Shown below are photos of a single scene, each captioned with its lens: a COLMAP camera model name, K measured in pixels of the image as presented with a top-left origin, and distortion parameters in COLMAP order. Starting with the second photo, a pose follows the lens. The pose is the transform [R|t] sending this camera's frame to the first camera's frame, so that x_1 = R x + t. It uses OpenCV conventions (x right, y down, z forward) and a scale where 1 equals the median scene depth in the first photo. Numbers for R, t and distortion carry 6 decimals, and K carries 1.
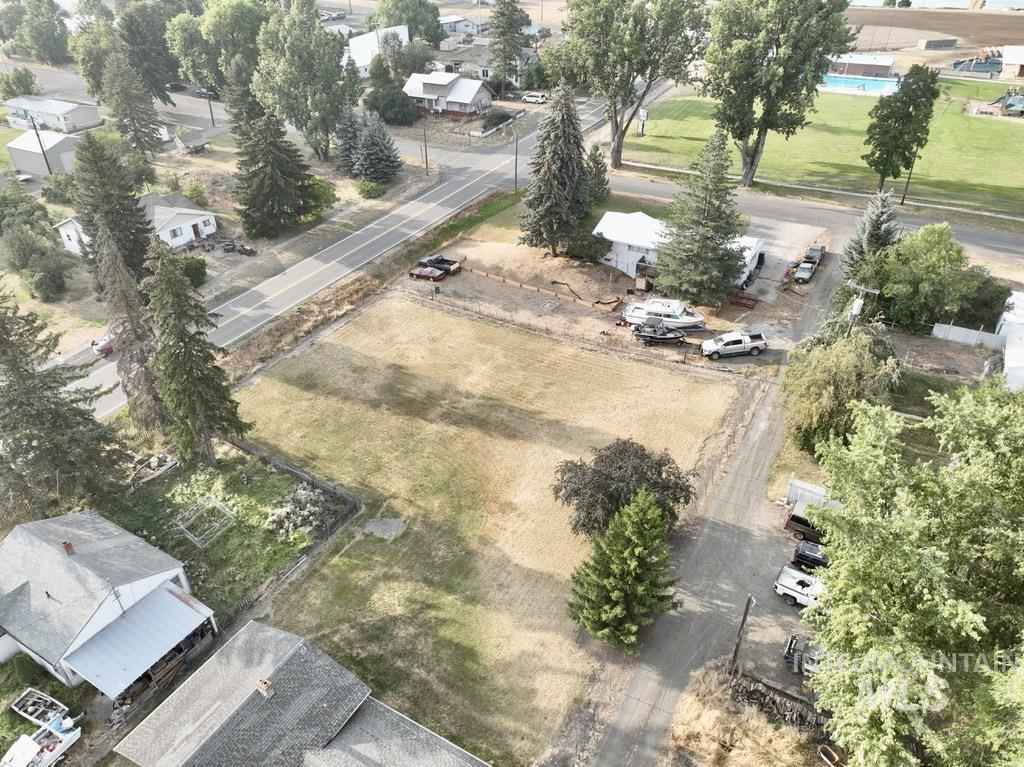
lens RADIAL K [[720.7, 0, 512.0], [0, 720.7, 383.5], [0, 0, 1]] dist [0.001781, 0.012506]
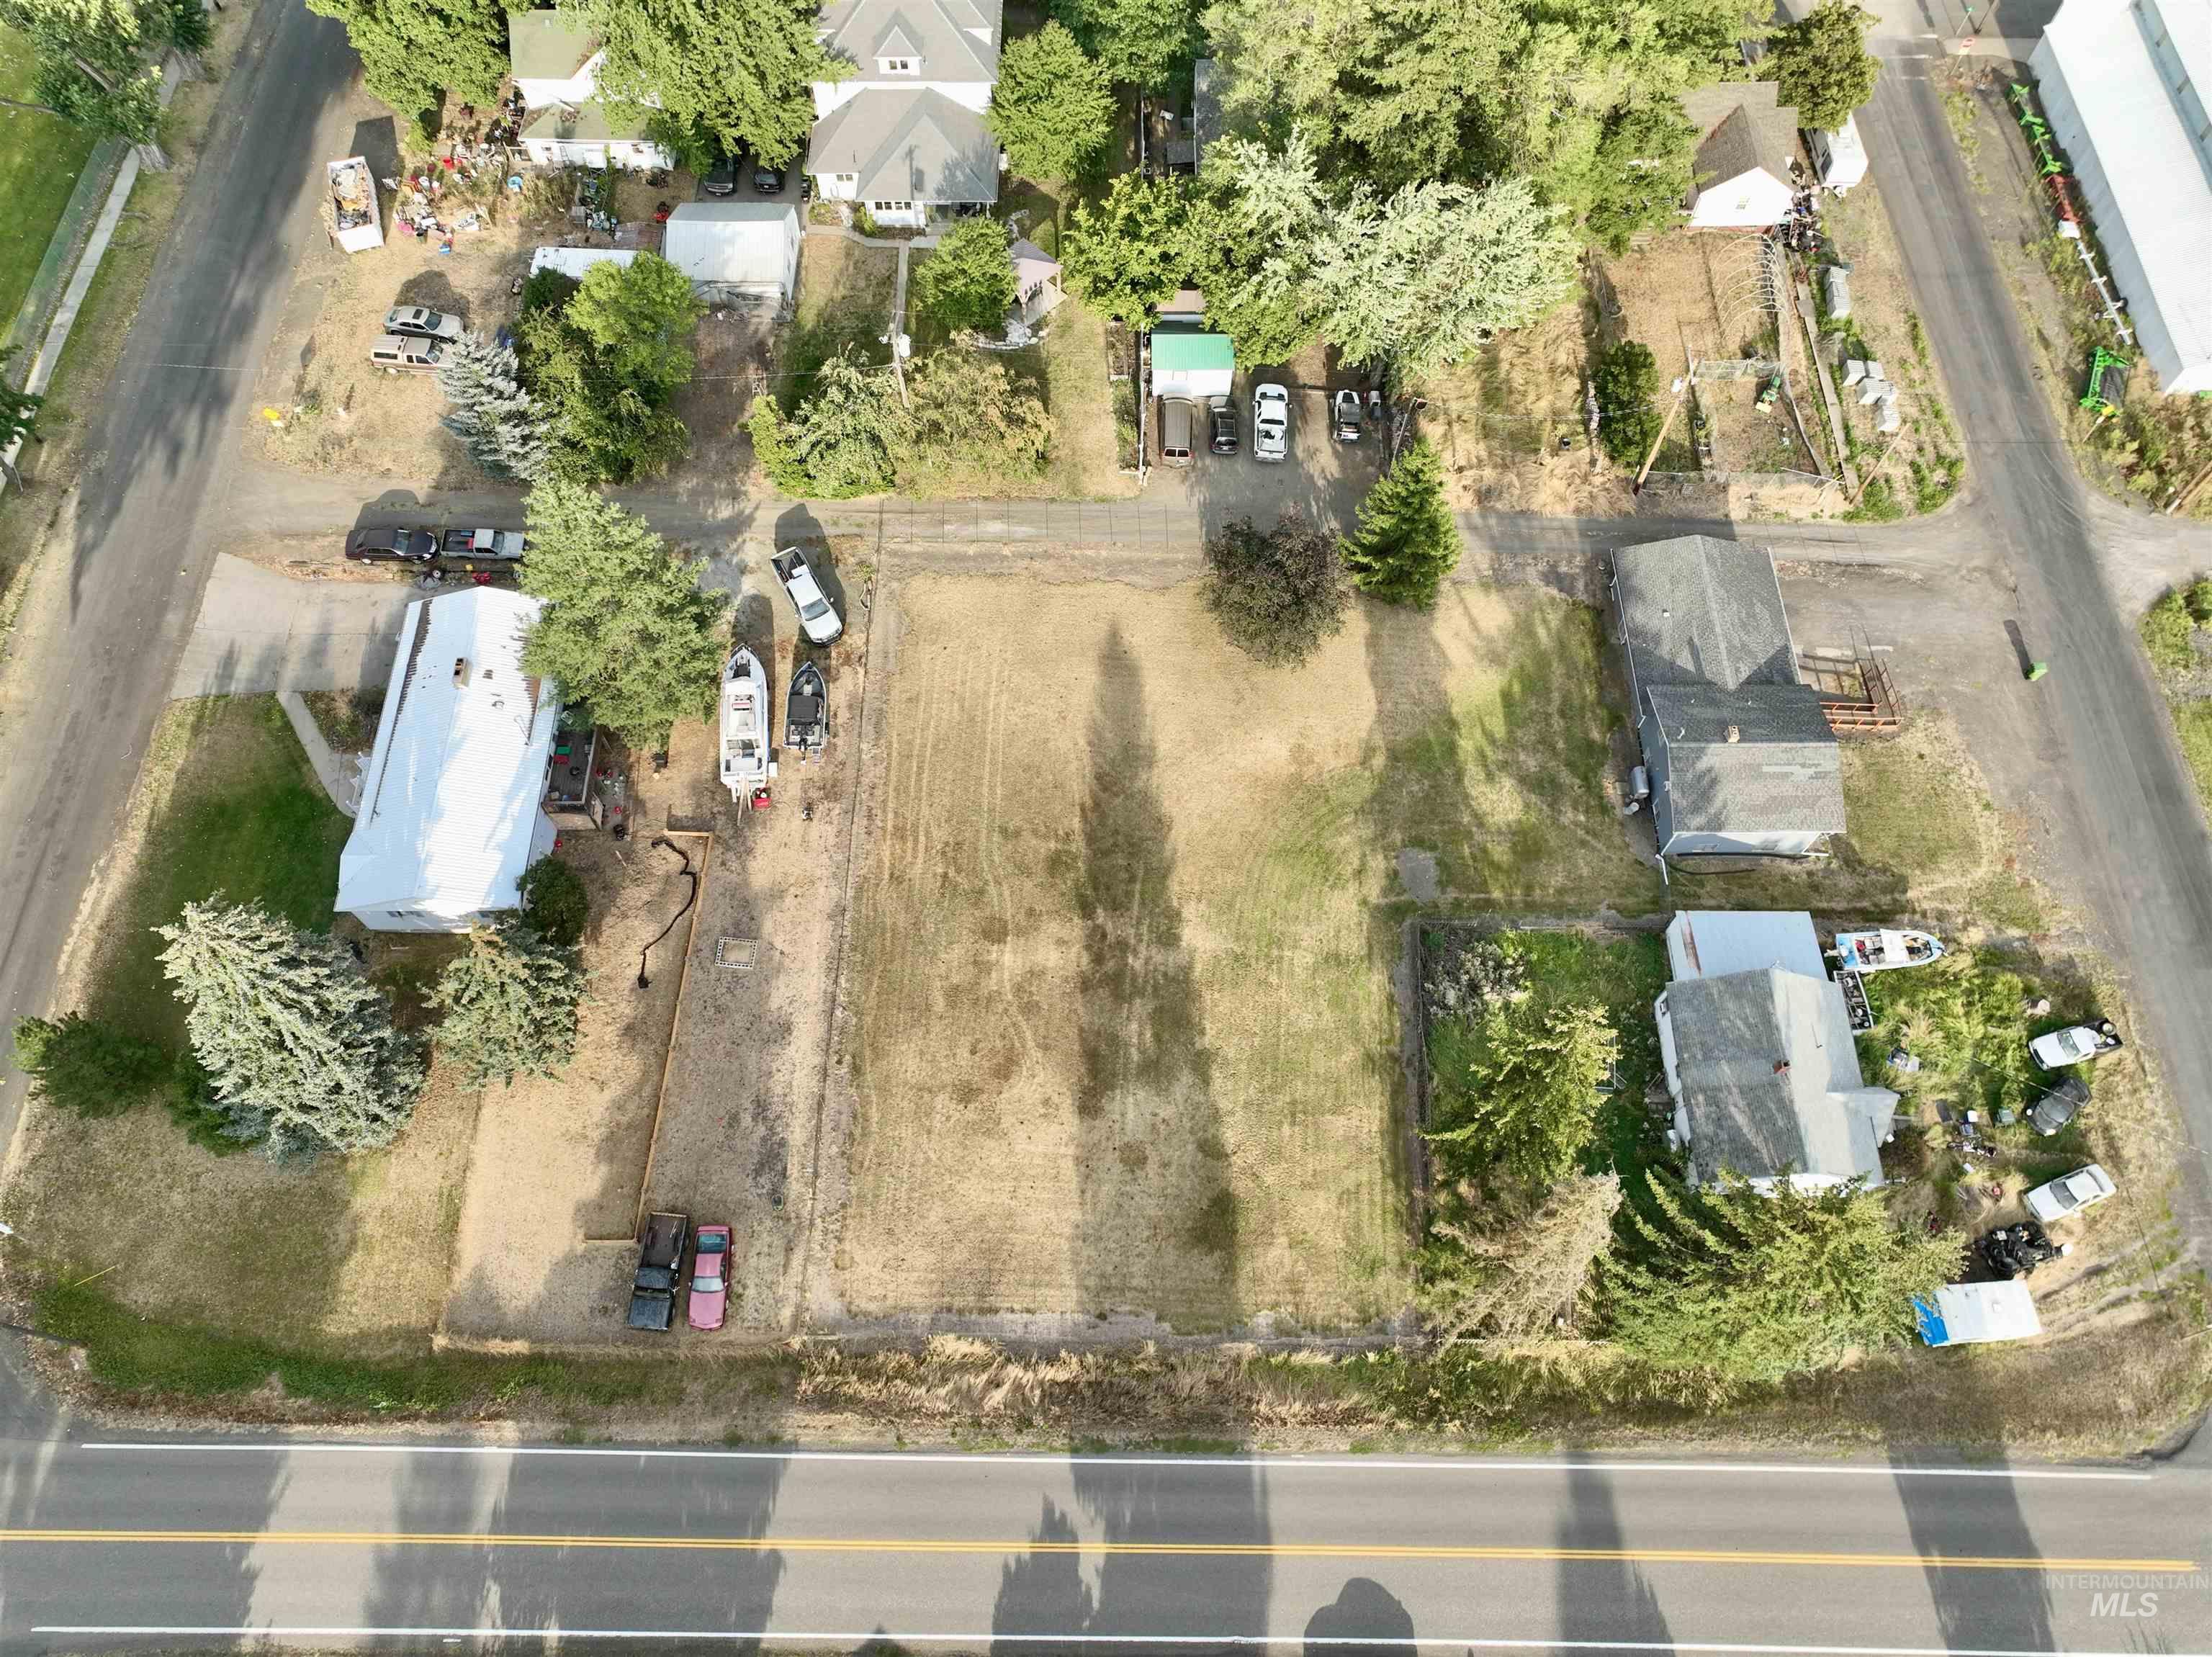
lens RADIAL K [[1556.8, 0, 1106.0], [0, 1556.8, 828.5], [0, 0, 1]] dist [0.001781, 0.012506]
pose [[-0.501882, -0.767031, 0.399723, -0.384902], [0.478017, 0.139177, 0.867254, -0.830209], [-0.720843, 0.626333, 0.296803, 0.463417]]
